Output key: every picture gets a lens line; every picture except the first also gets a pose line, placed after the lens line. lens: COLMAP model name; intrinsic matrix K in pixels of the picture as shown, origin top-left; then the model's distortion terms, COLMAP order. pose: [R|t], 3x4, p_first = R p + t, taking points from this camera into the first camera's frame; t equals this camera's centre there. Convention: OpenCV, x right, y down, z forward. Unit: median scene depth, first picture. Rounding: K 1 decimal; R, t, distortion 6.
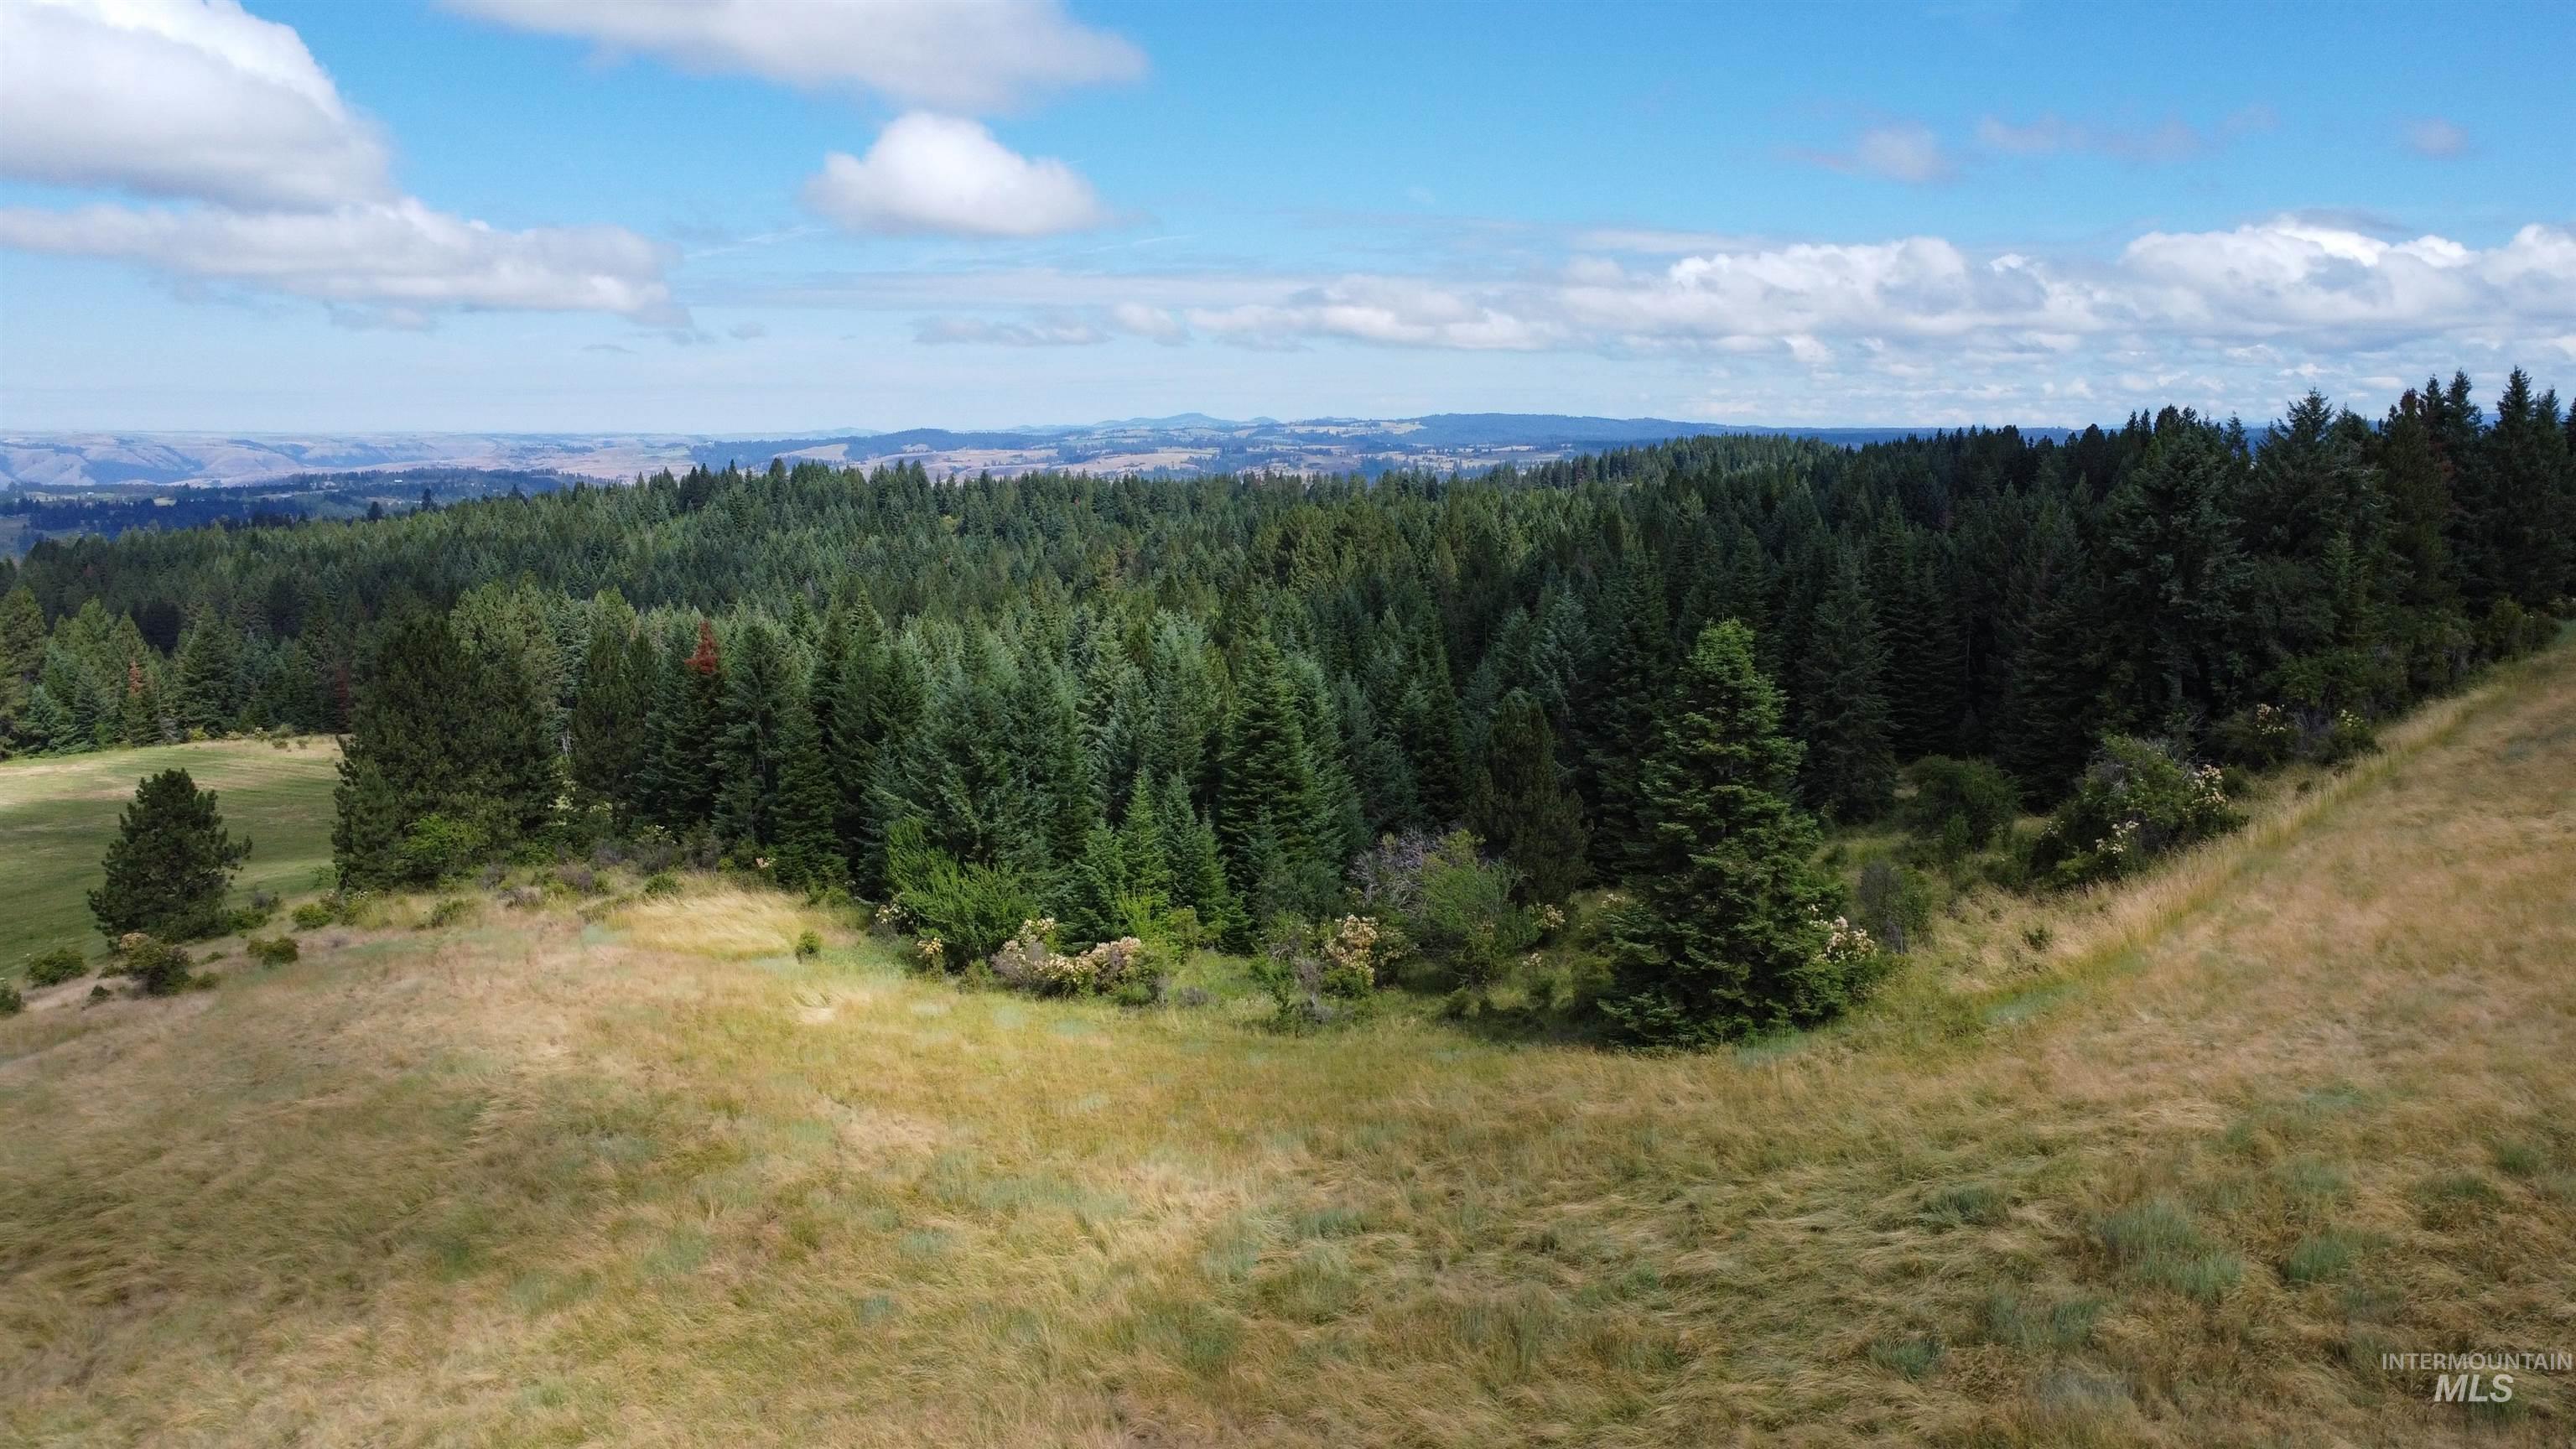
lens RADIAL K [[1917.6, 0, 1277.4], [0, 1917.6, 732.2], [0, 0, 1]] dist [-0.148506, 0.203956]
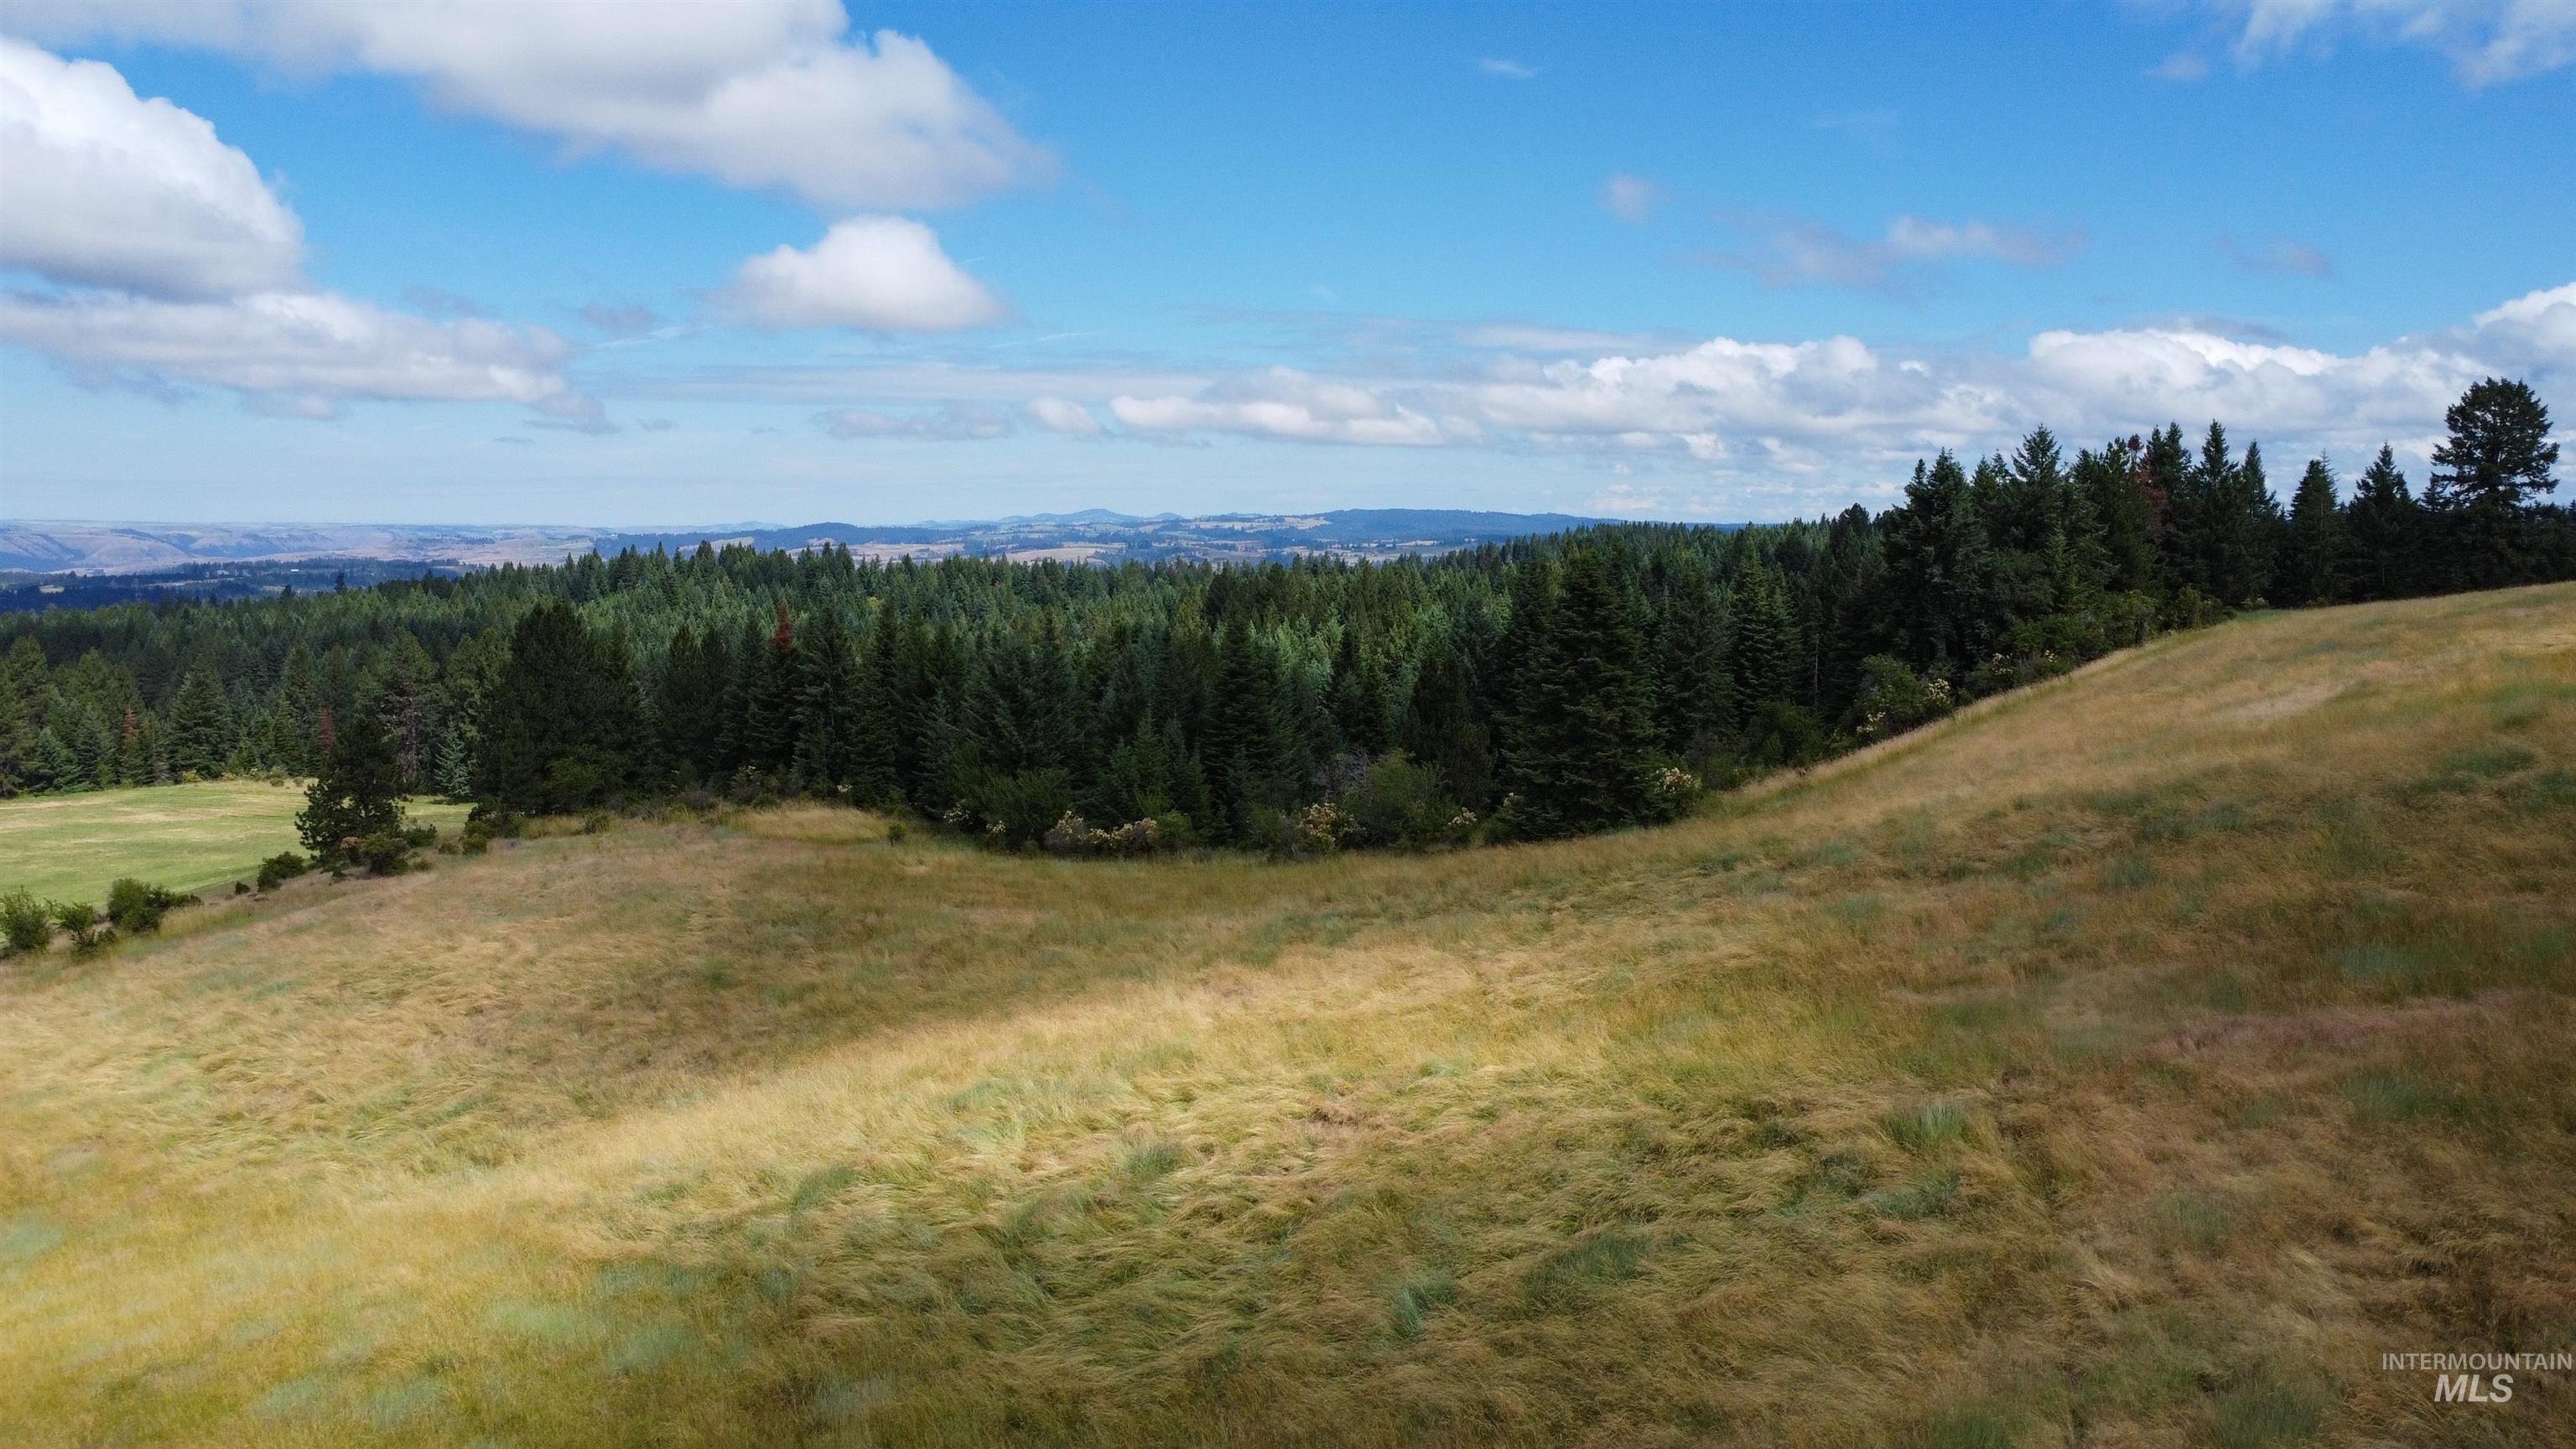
lens RADIAL K [[1935.7, 0, 1268.3], [0, 1935.7, 740.0], [0, 0, 1]] dist [-0.159298, 0.221633]
pose [[0.998949, 0.000271, 0.045831, -0.045420], [0.001929, 0.998848, -0.047953, 0.094420], [-0.045791, 0.047991, 0.997798, -0.275906]]
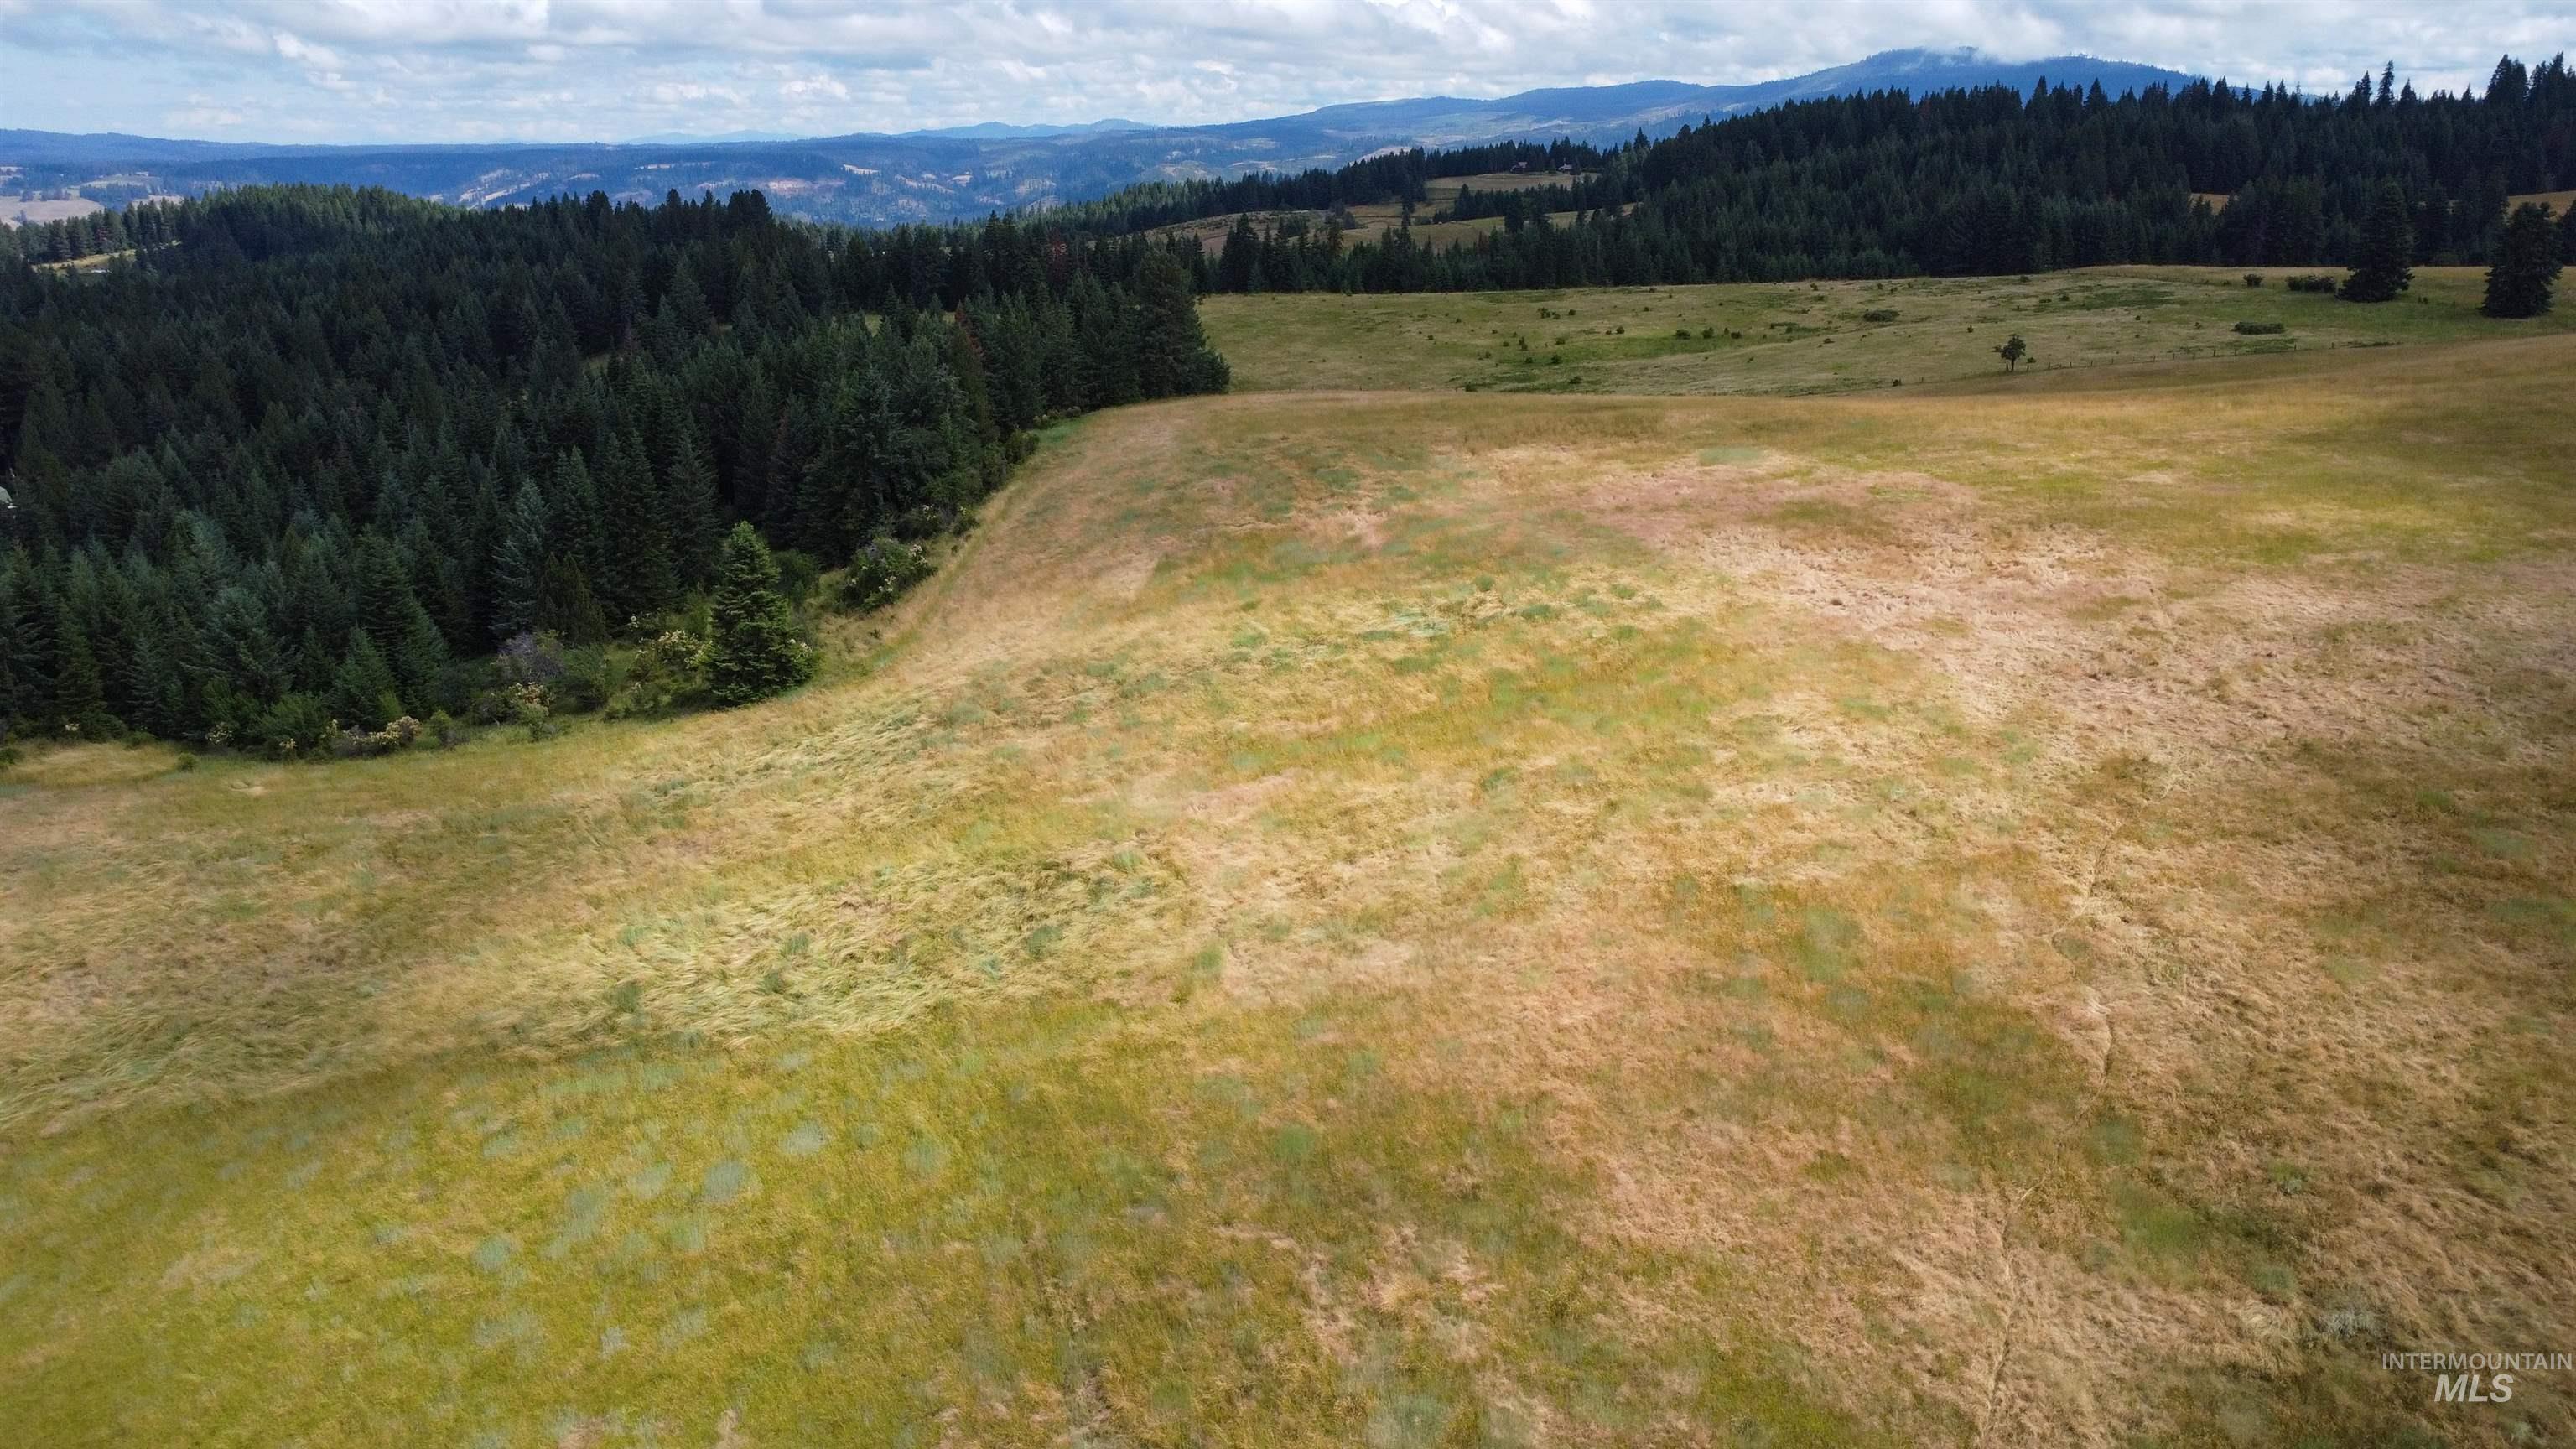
lens RADIAL K [[2002.8, 0, 1368.5], [0, 2002.8, 688.5], [0, 0, 1]] dist [-0.185107, 0.261230]
pose [[0.722379, -0.181977, 0.667123, -0.521312], [0.095852, 0.981789, 0.164021, -0.109416], [-0.684822, -0.054540, 0.726667, -0.792448]]
